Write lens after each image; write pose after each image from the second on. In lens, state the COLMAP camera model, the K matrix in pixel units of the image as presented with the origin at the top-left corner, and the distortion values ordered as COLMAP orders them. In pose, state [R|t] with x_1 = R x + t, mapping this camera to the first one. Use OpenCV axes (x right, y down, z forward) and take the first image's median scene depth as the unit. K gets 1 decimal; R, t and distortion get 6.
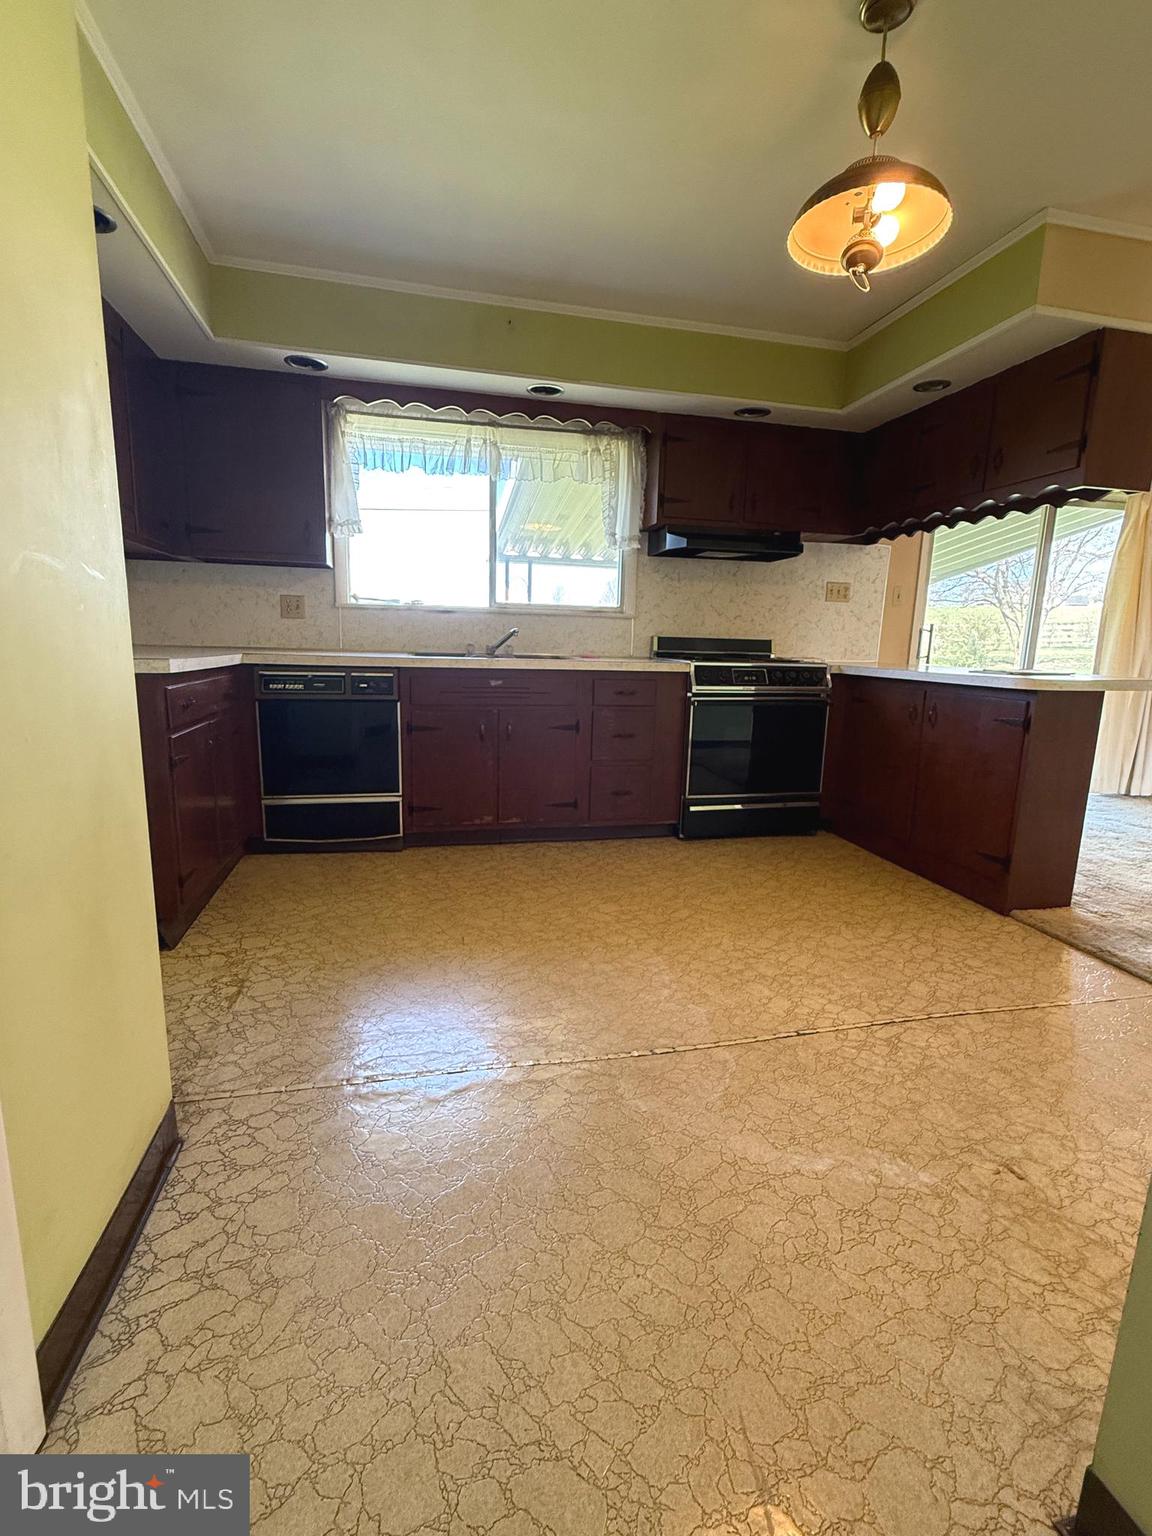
lens RADIAL K [[694.0, 0, 573.1], [0, 694.0, 764.0], [0, 0, 1]] dist [0.003193, 0.000604]
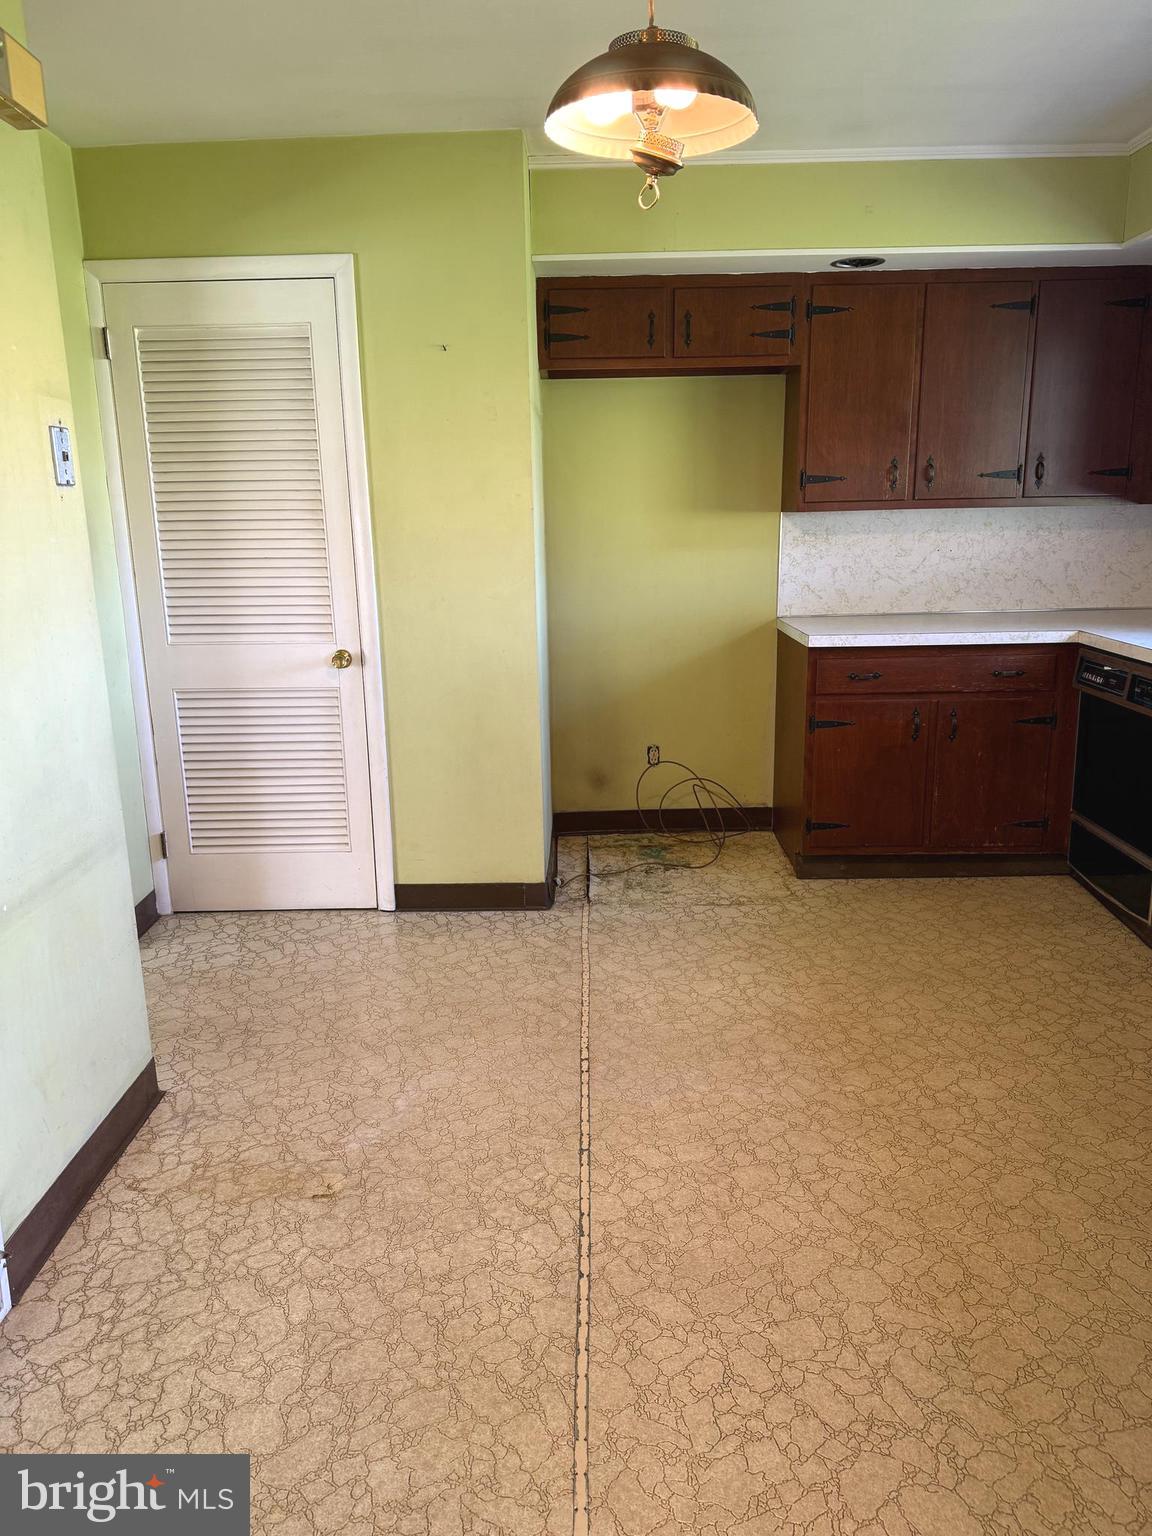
lens RADIAL K [[1061.8, 0, 571.0], [0, 1061.8, 768.3], [0, 0, 1]] dist [0.098318, -0.160651]
pose [[-0.227332, 0.203353, -0.952349, 1.121508], [-0.162318, 0.956360, 0.242956, -0.269825], [0.960194, 0.209815, -0.184403, 0.876194]]
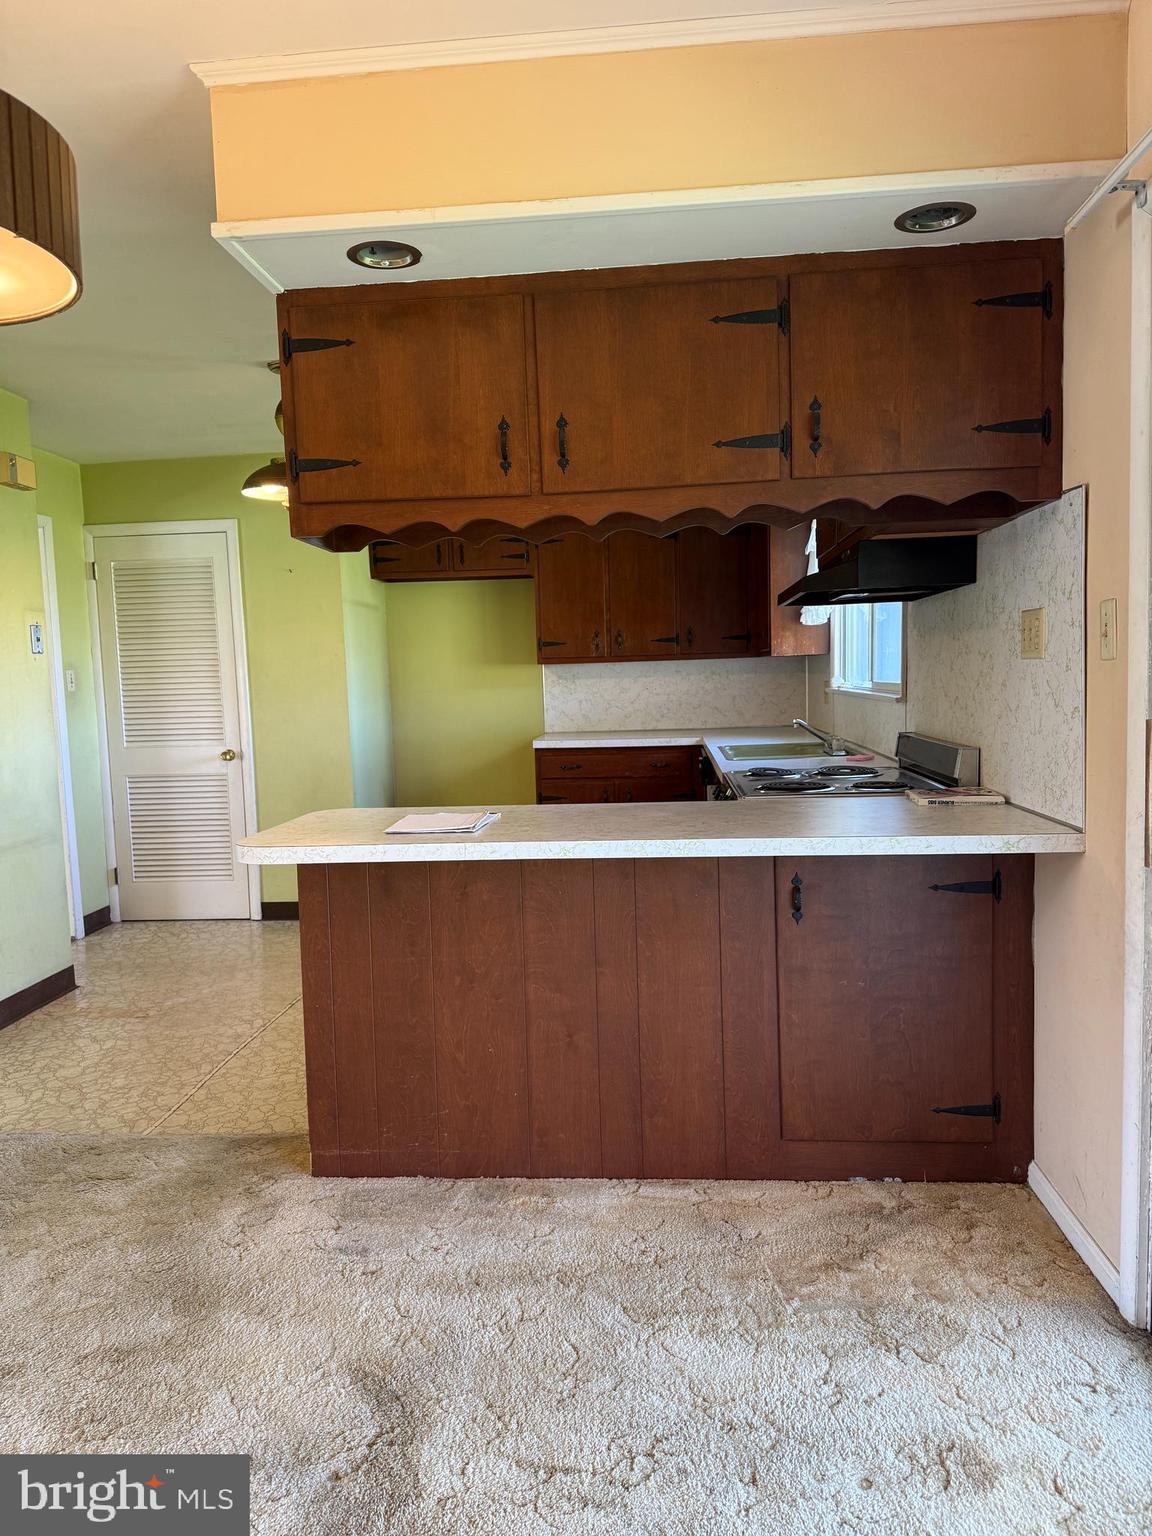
lens RADIAL K [[1043.8, 0, 576.0], [0, 1043.8, 768.0], [0, 0, 1]] dist [0.094570, -0.209650]
pose [[-0.280859, 0.067880, -0.957345, 1.781704], [-0.150970, 0.981953, 0.113915, -0.359666], [0.947801, 0.176524, -0.265543, 1.631454]]
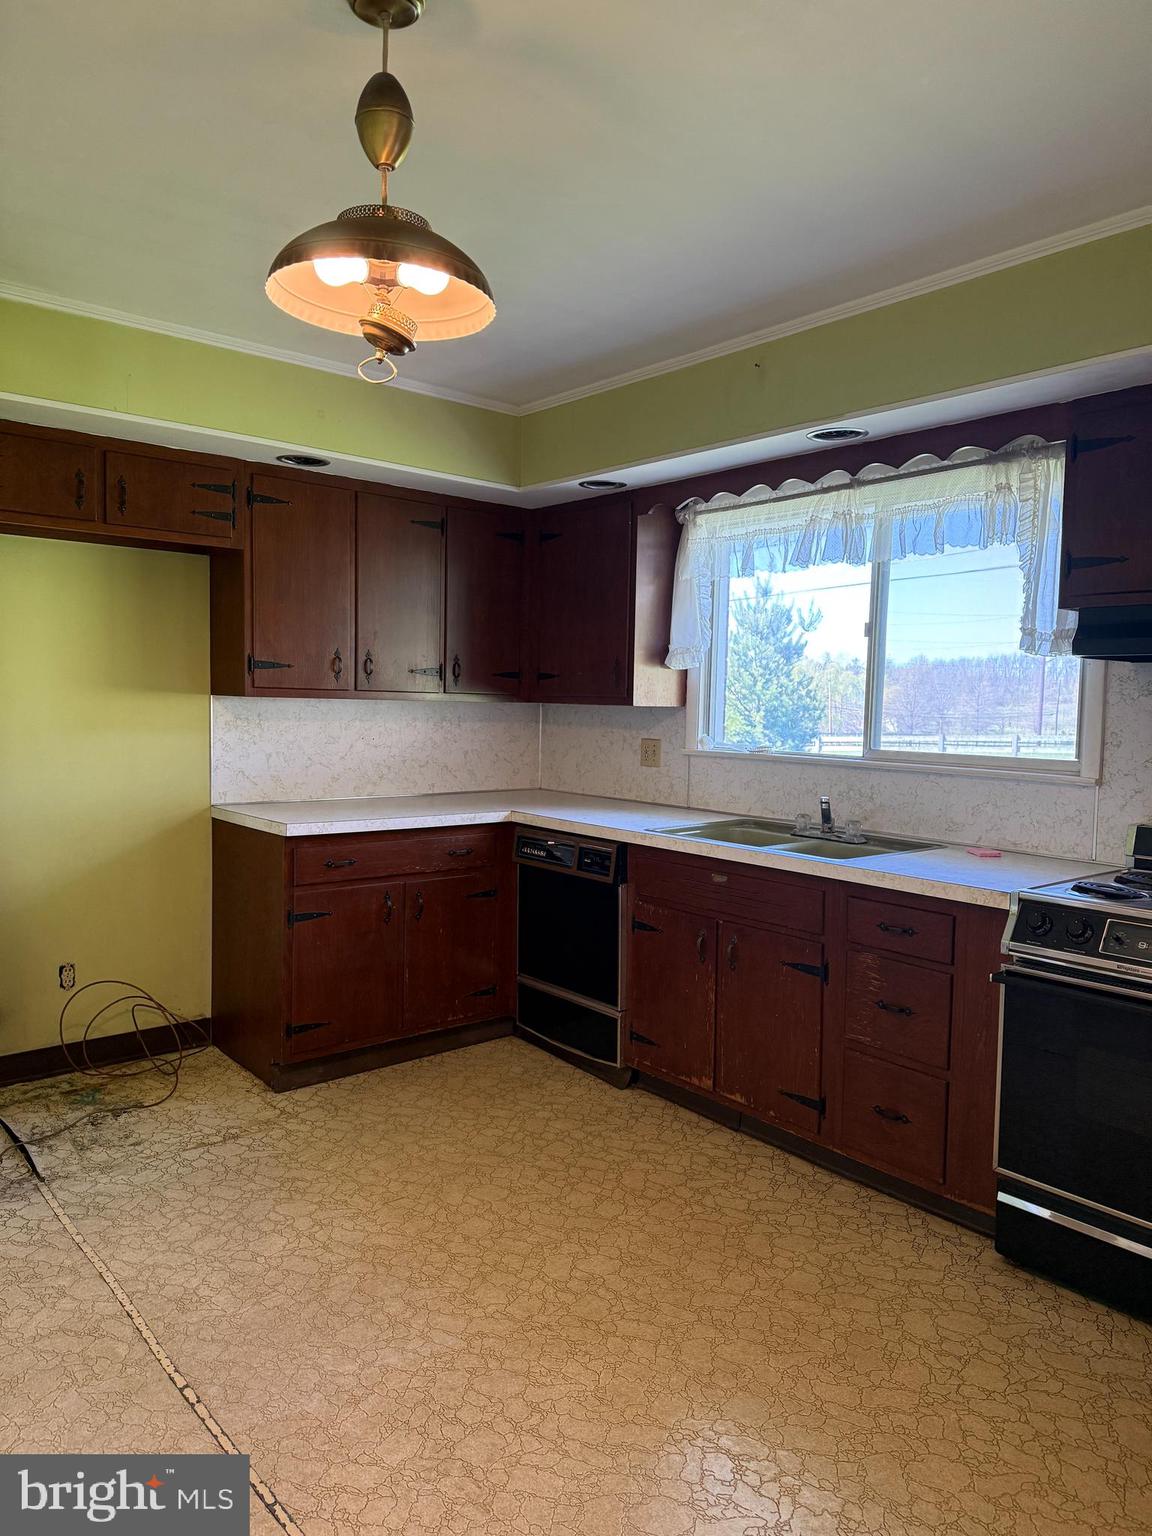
lens RADIAL K [[1061.8, 0, 571.0], [0, 1061.8, 768.3], [0, 0, 1]] dist [0.098318, -0.160651]
pose [[0.459991, 0.040061, -0.887019, 0.999184], [-0.167650, 0.984932, -0.042457, -0.211379], [0.871953, 0.168239, 0.459776, 0.527835]]
